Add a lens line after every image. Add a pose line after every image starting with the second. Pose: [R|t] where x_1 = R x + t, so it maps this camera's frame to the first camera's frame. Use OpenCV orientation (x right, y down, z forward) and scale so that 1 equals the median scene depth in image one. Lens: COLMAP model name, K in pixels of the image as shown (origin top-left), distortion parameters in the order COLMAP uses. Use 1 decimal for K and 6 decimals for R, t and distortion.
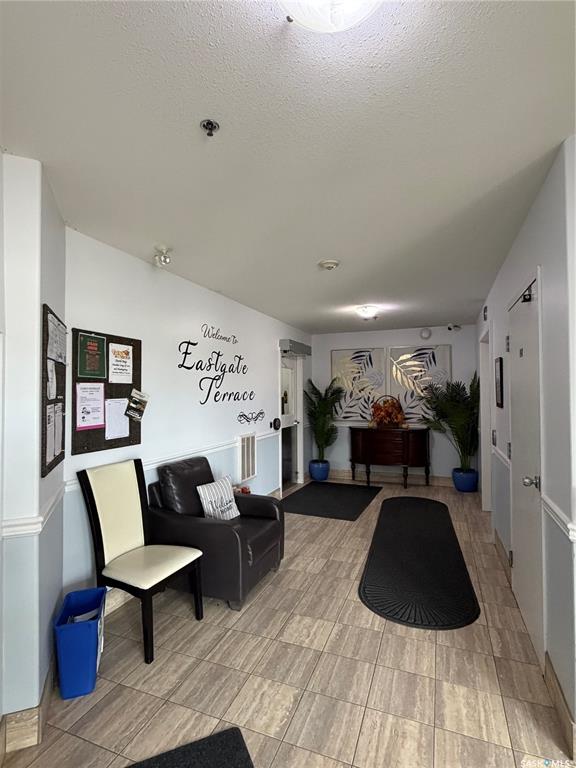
lens RADIAL K [[386.0, 0, 288.0], [0, 386.0, 384.0], [0, 0, 1]] dist [0.000009, -0.000412]
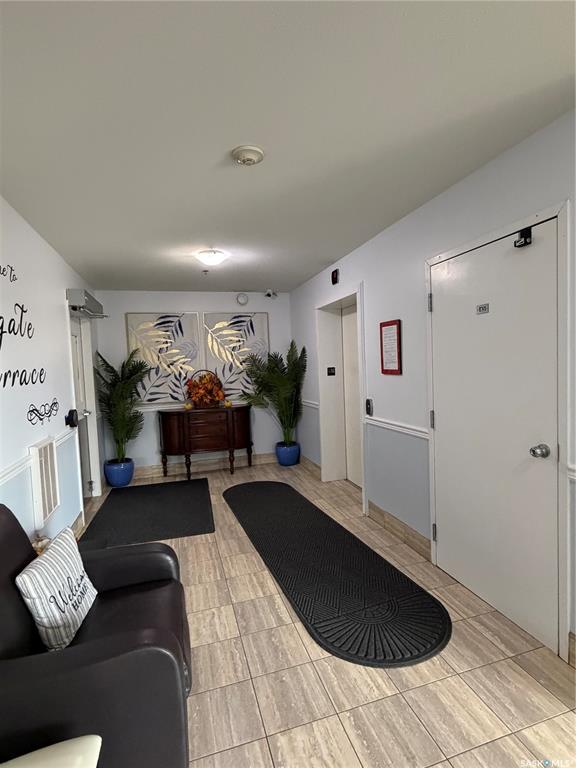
lens RADIAL K [[386.0, 0, 288.0], [0, 386.0, 384.0], [0, 0, 1]] dist [0.000009, -0.000412]
pose [[0.785554, -0.058533, 0.616019, -0.122759], [0.022608, 0.997566, 0.065957, 0.009117], [-0.618380, -0.037886, 0.784965, 0.226415]]
